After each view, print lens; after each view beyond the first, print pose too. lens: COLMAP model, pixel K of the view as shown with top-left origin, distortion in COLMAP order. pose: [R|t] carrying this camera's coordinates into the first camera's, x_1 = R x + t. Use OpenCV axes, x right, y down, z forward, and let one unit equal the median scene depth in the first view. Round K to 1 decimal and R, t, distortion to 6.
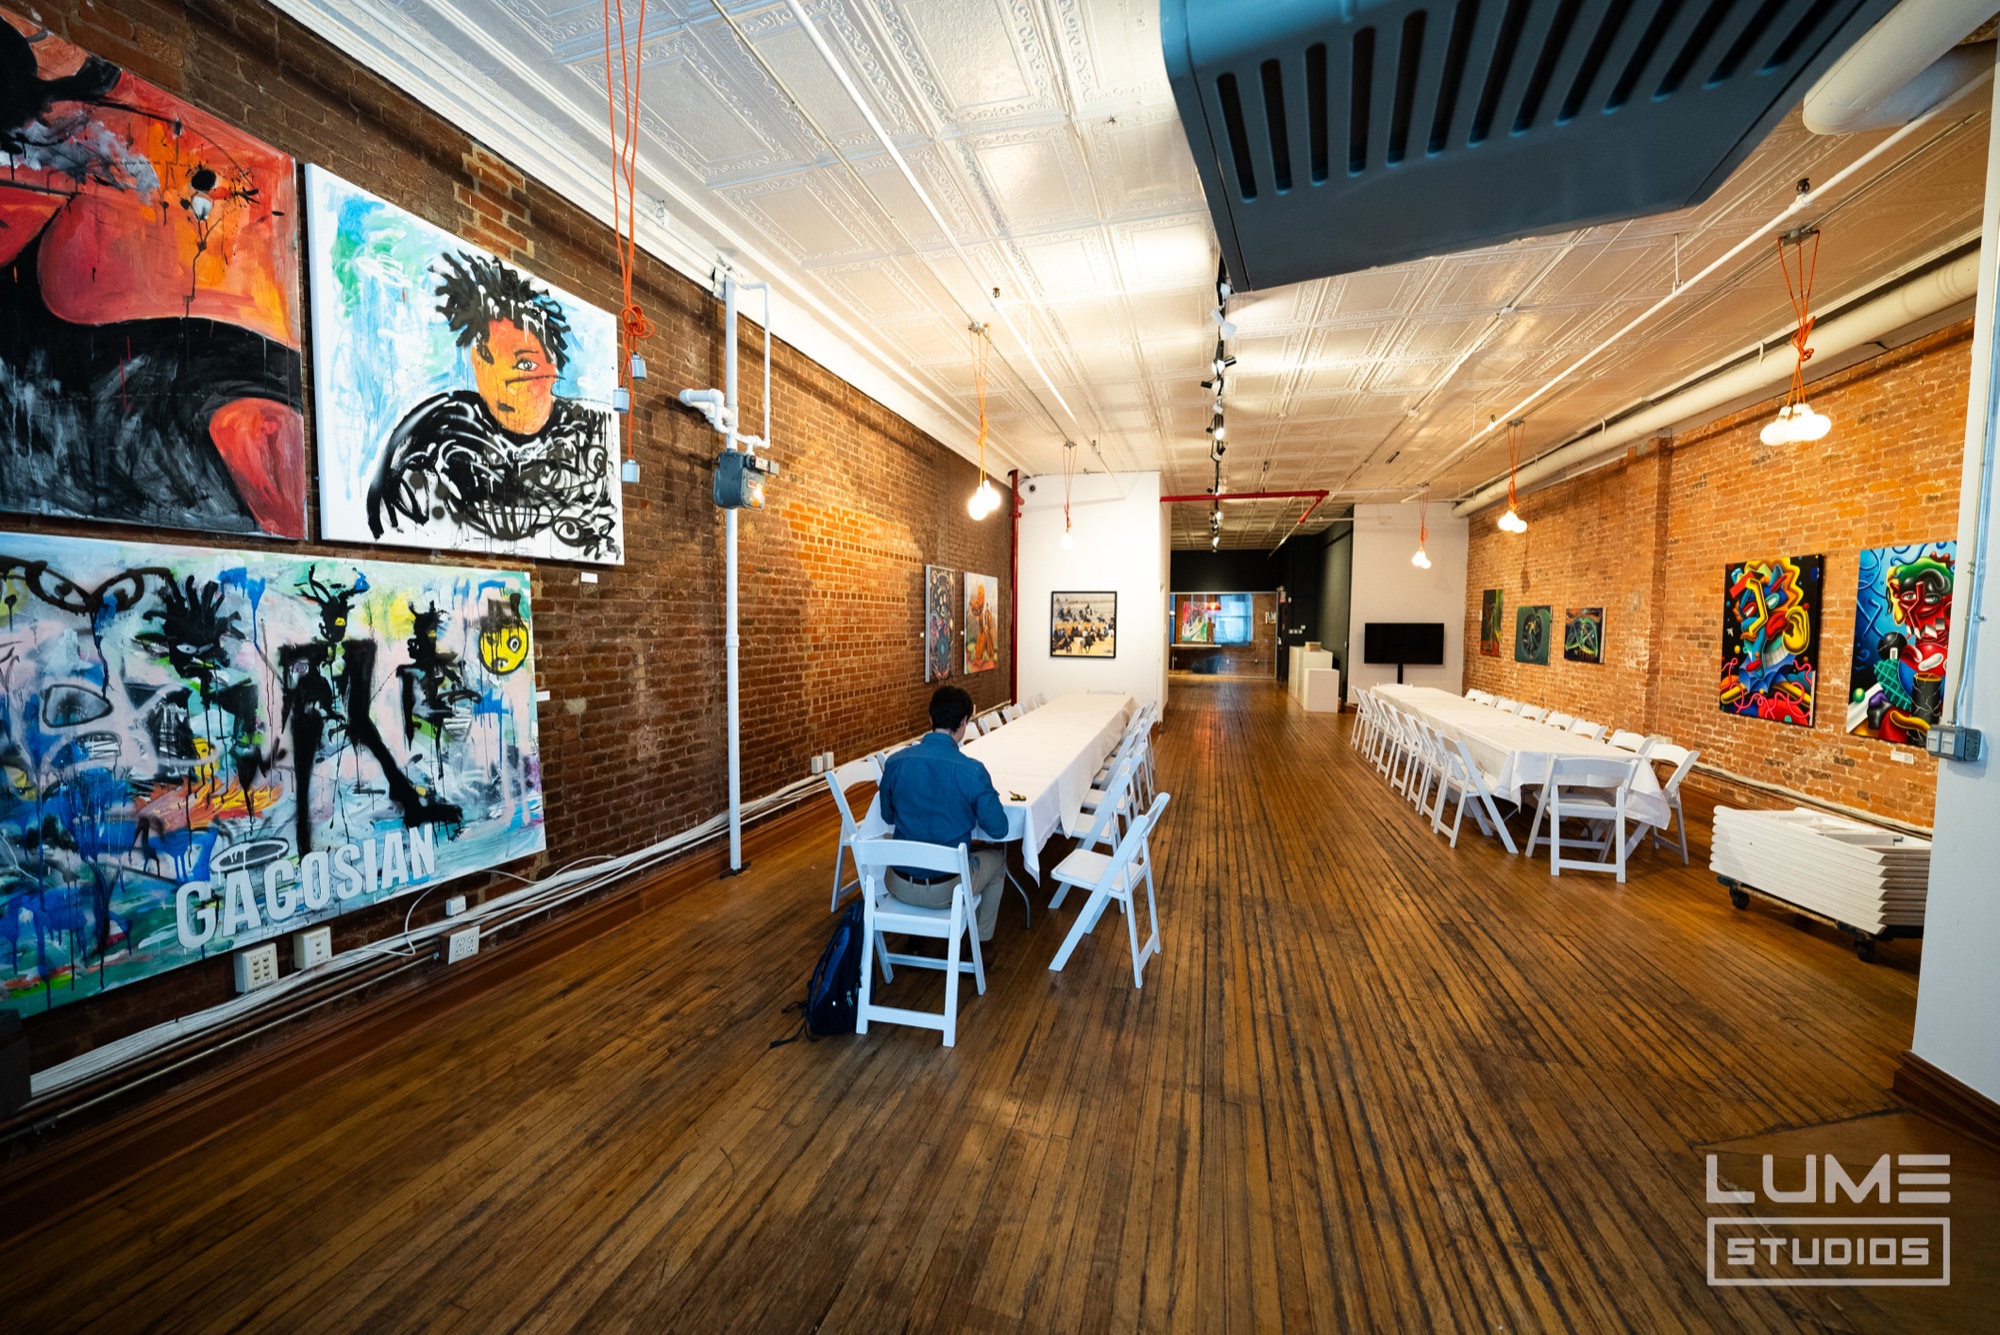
lens RADIAL K [[711.5, 0, 1004.6], [0, 711.5, 666.0], [0, 0, 1]] dist [-0.034254, 0.008229]
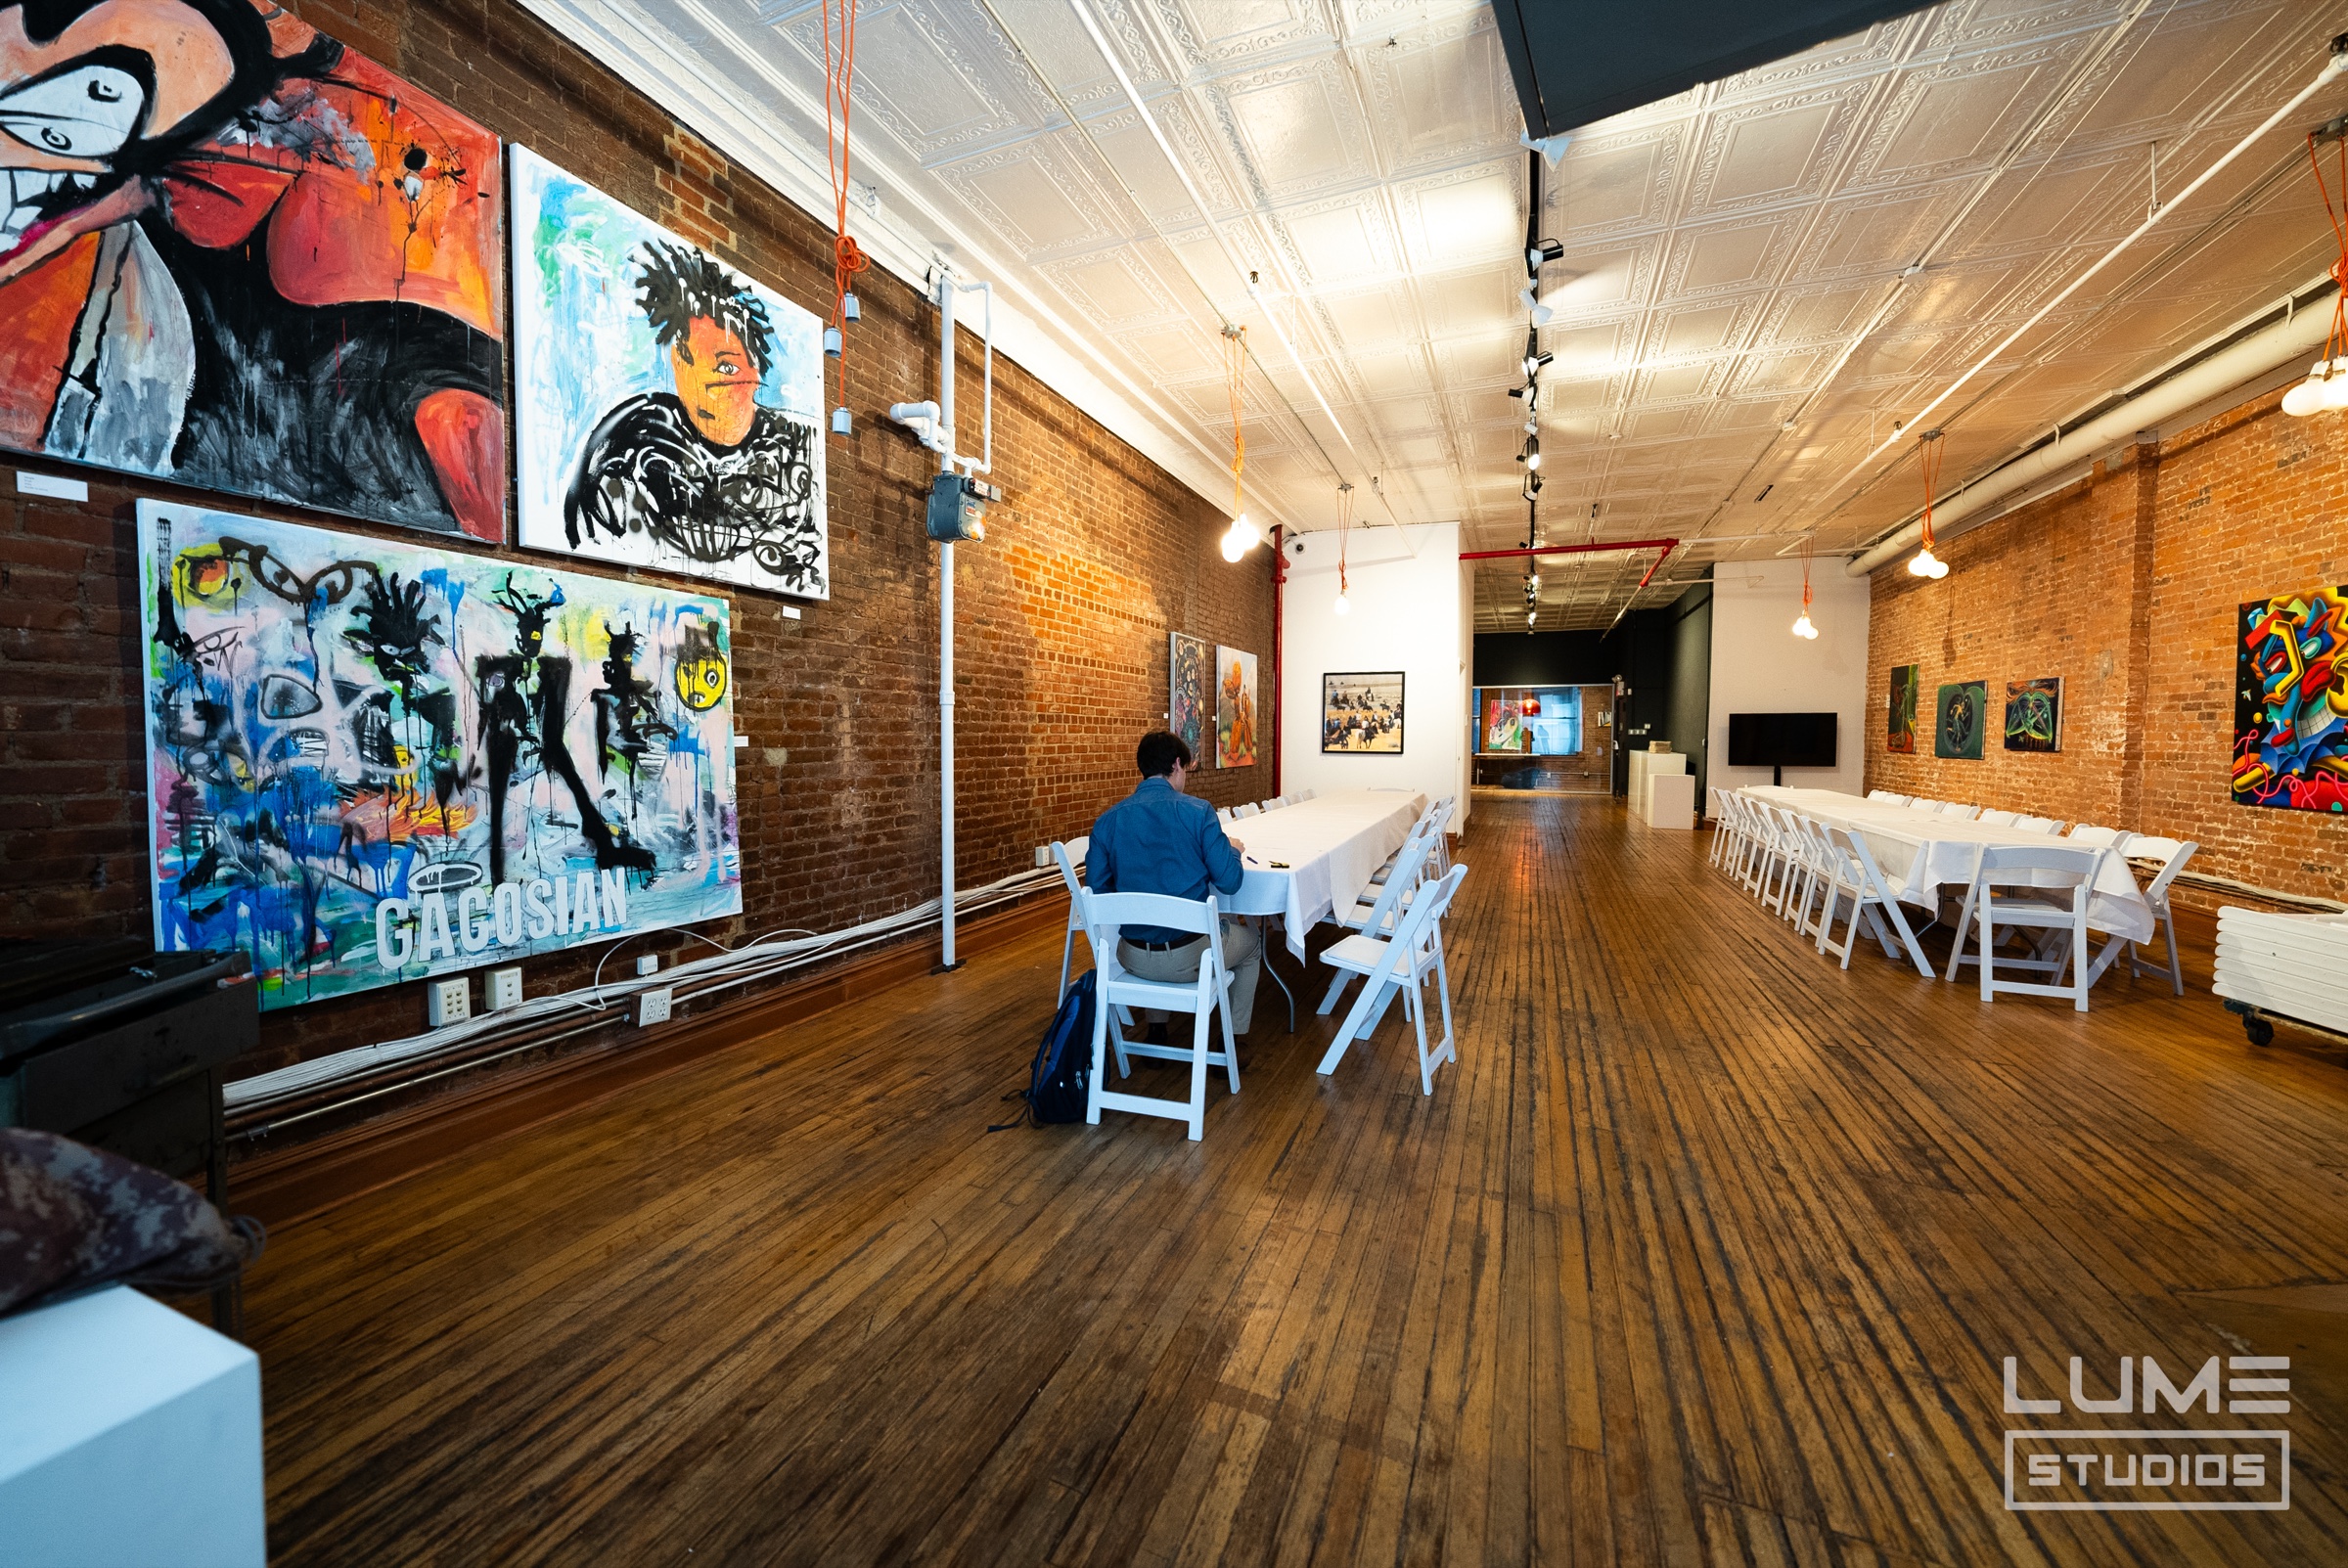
lens RADIAL K [[867.8, 0, 1174.0], [0, 867.8, 784.0], [0, 0, 1]] dist [-0.034118, 0.008211]
pose [[0.994367, 0.001952, -0.105975, 0.003308], [-0.003042, 0.999944, -0.010131, 0.104755], [0.105950, 0.010396, 0.994317, -0.024689]]
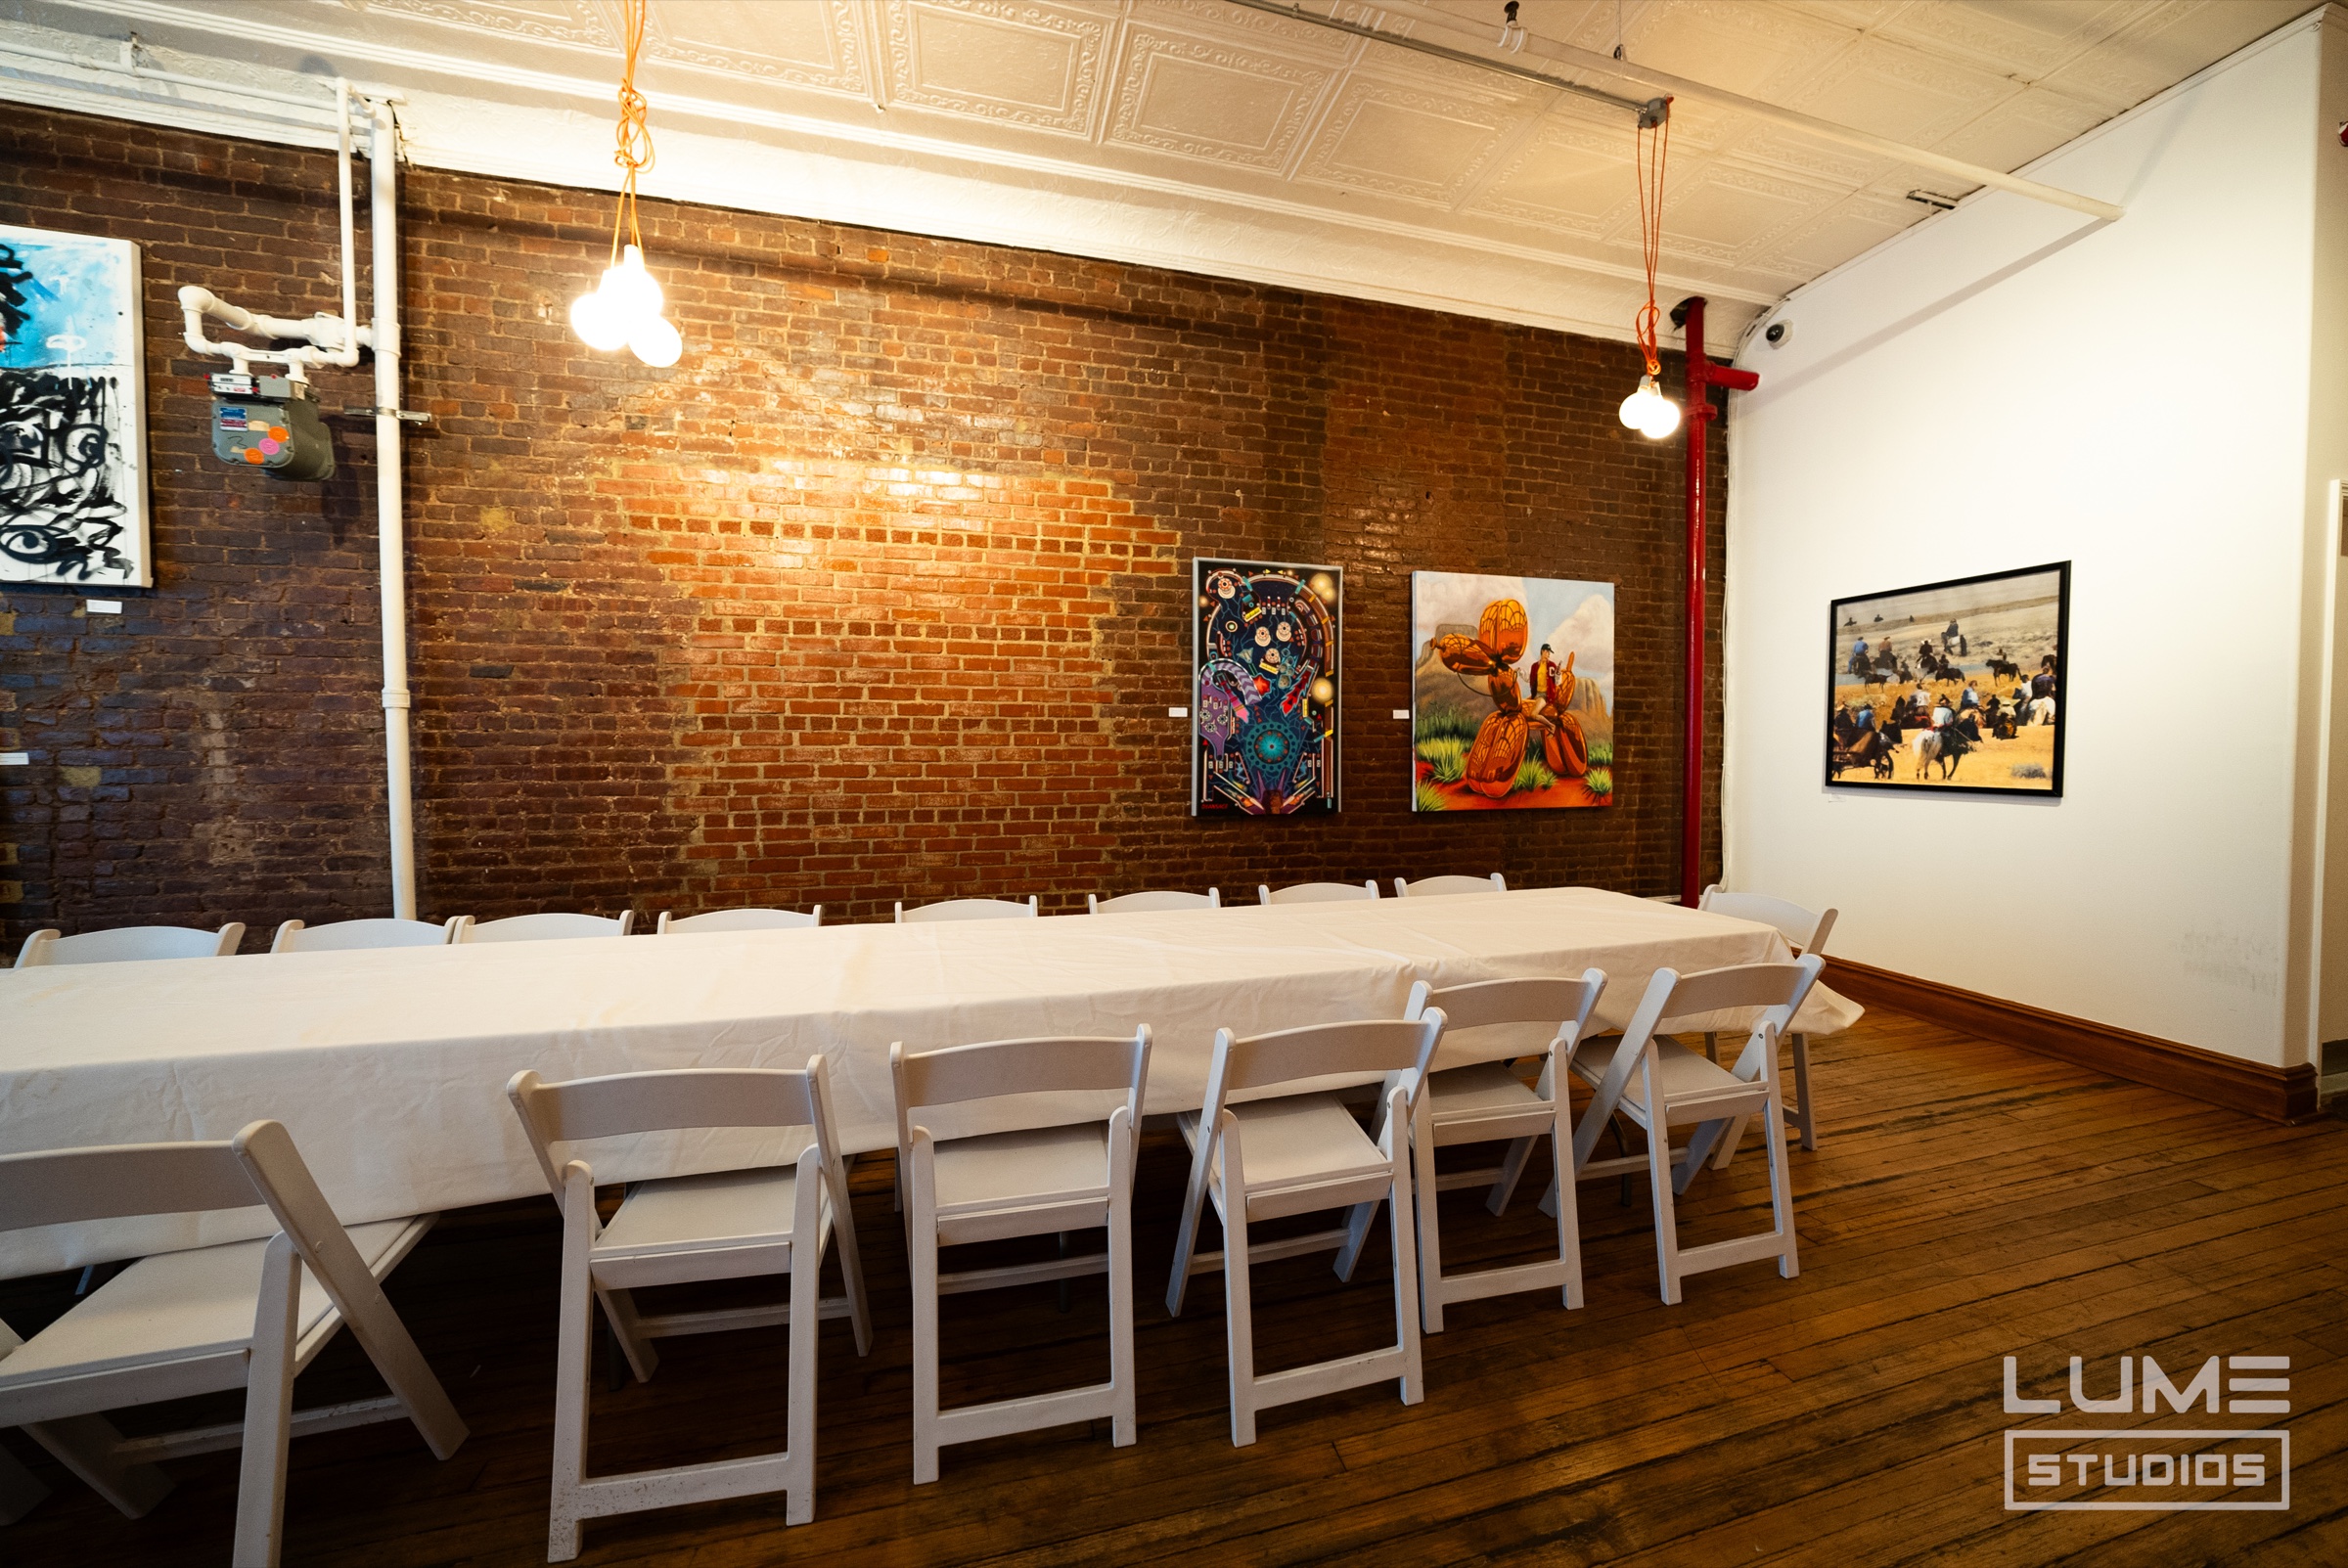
lens RADIAL K [[835.2, 0, 1179.4], [0, 835.2, 782.2], [0, 0, 1]] dist [-0.034254, 0.008229]
pose [[0.517233, 0.022904, -0.855538, 0.777620], [-0.049888, 0.998749, -0.003424, 0.007122], [0.854389, 0.044452, 0.517729, 1.624242]]
